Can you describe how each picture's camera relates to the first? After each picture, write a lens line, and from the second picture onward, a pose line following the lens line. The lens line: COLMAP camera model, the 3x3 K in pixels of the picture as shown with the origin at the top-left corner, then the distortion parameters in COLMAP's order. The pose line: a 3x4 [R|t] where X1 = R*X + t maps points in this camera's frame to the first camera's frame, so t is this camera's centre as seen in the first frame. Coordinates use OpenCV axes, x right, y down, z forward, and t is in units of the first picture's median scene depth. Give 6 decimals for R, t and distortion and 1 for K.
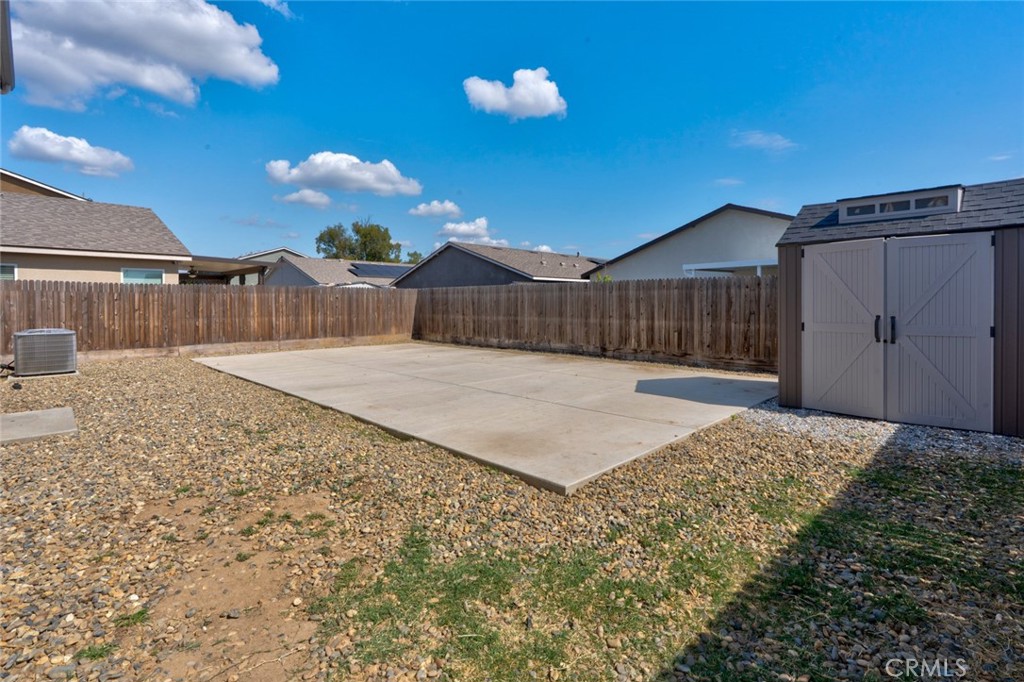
lens RADIAL K [[501.4, 0, 512.0], [0, 501.4, 341.0], [0, 0, 1]] dist [-0.000806, -0.000198]
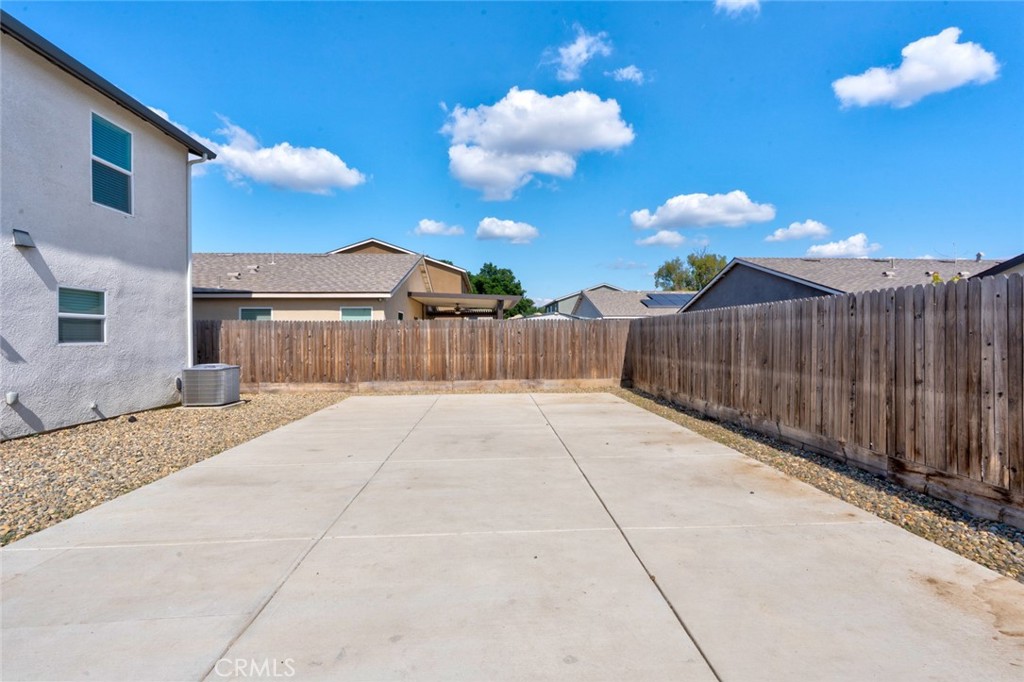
lens RADIAL K [[466.3, 0, 512.0], [0, 466.3, 341.0], [0, 0, 1]] dist [0.001534, -0.000243]
pose [[0.759609, 0.006145, -0.650351, 0.144754], [-0.045554, 0.998002, -0.043777, -0.037343], [0.648783, 0.062880, 0.758371, 0.405130]]
